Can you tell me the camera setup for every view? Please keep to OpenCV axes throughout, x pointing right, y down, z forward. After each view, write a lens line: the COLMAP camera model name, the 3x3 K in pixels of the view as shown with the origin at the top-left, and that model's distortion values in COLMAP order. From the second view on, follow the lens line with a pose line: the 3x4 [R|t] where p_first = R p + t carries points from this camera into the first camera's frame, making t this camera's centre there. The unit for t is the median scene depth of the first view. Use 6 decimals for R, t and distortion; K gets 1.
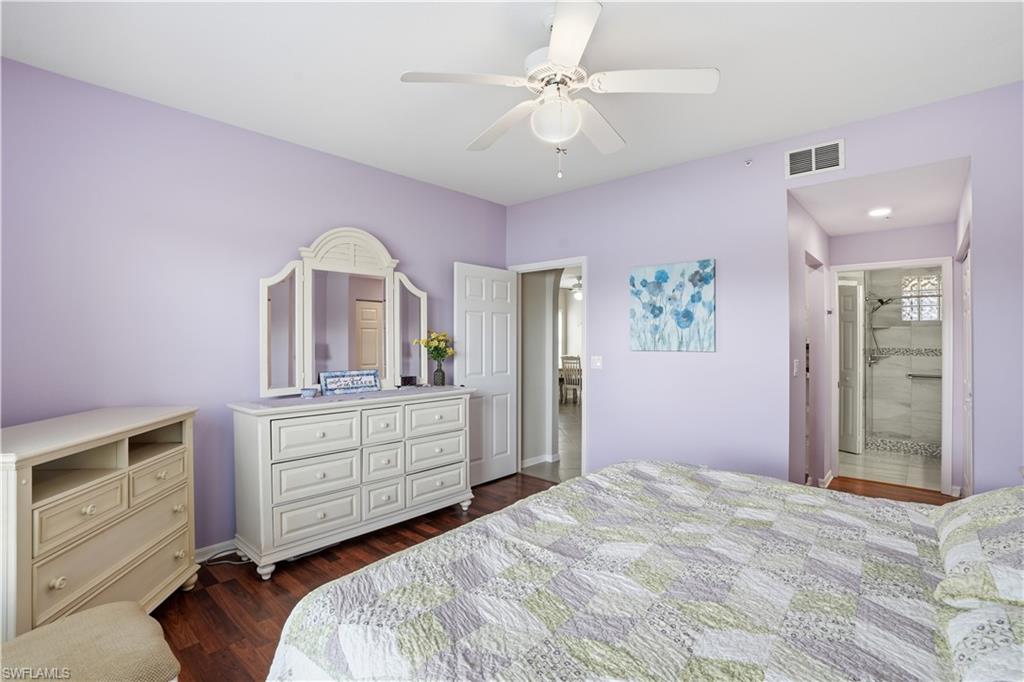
lens RADIAL K [[476.7, 0, 512.0], [0, 476.7, 341.0], [0, 0, 1]] dist [-0.081636, 0.028303]
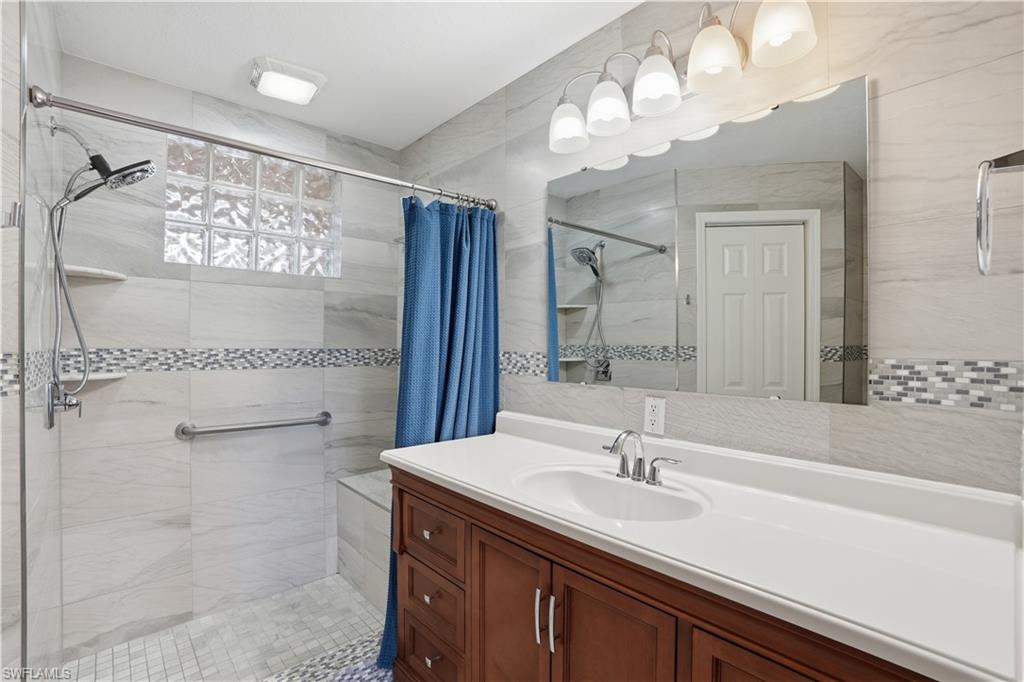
lens RADIAL K [[476.7, 0, 512.0], [0, 476.7, 341.0], [0, 0, 1]] dist [-0.081636, 0.028303]
pose [[0.105249, 0.005211, 0.994432, 0.570588], [-0.006253, 0.999970, -0.004578, 0.010664], [-0.994426, -0.005736, 0.105278, 0.730912]]
